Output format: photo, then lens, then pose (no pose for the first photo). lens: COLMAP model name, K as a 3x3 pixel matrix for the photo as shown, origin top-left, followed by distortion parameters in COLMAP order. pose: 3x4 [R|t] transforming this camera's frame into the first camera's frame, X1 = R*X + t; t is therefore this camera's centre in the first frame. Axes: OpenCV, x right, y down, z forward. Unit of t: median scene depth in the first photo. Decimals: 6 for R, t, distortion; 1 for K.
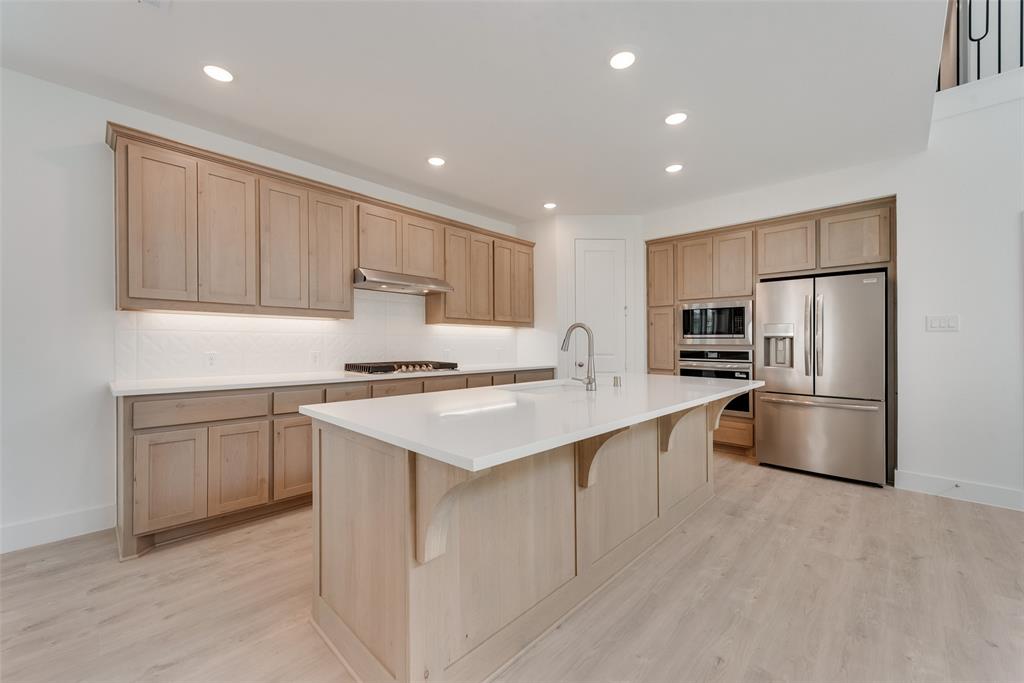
lens RADIAL K [[398.7, 0, 504.3], [0, 398.7, 345.0], [0, 0, 1]] dist [0.007768, -0.002012]
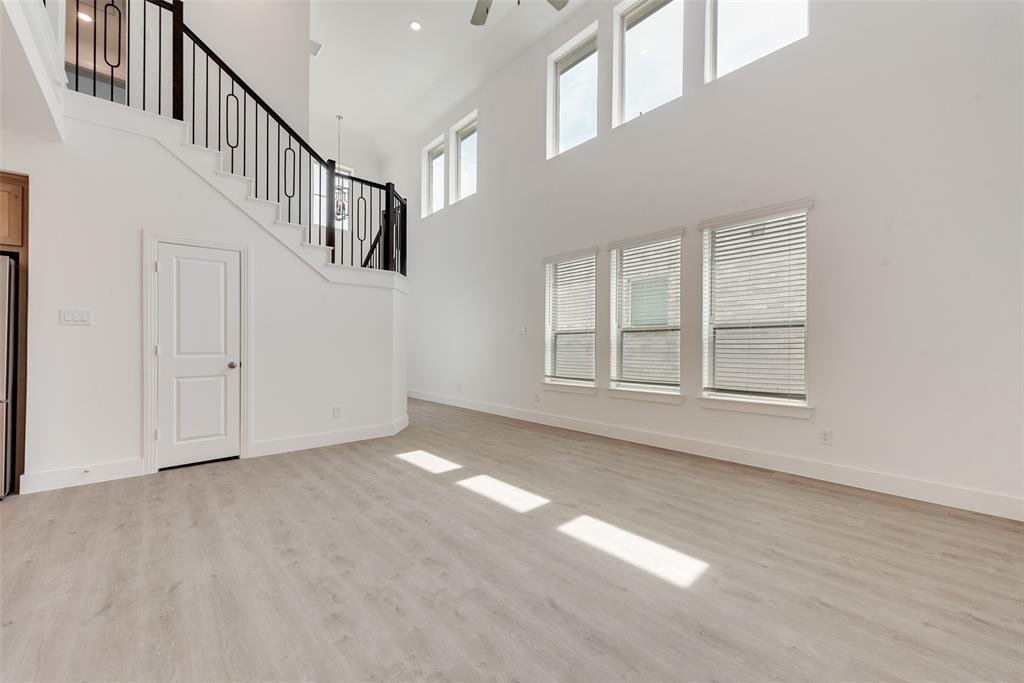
lens RADIAL K [[398.7, 0, 508.1], [0, 398.7, 343.0], [0, 0, 1]] dist [0.007768, -0.002012]
pose [[0.073142, -0.001700, 0.997320, 0.113646], [0.007238, 0.999973, 0.001173, 0.014005], [-0.997295, 0.007132, 0.073153, -0.136856]]
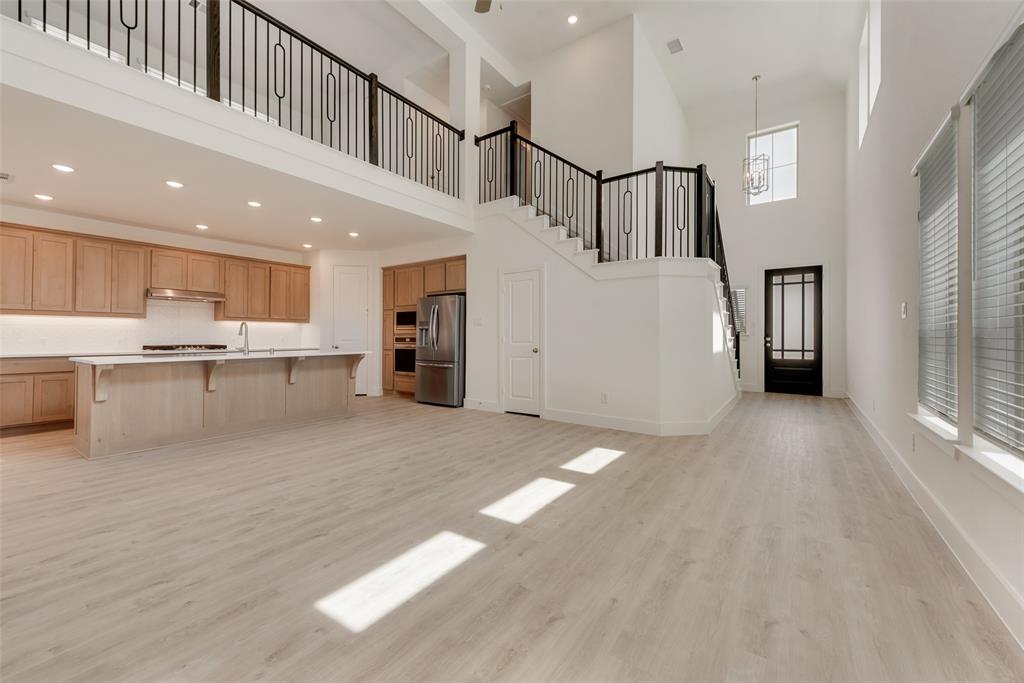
lens RADIAL K [[398.7, 0, 499.9], [0, 398.7, 328.6], [0, 0, 1]] dist [0.007768, -0.002012]
pose [[0.988652, -0.001112, 0.150220, 0.700574], [0.004606, 0.999727, -0.022911, 0.019159], [-0.150154, 0.023343, 0.988387, -0.738640]]
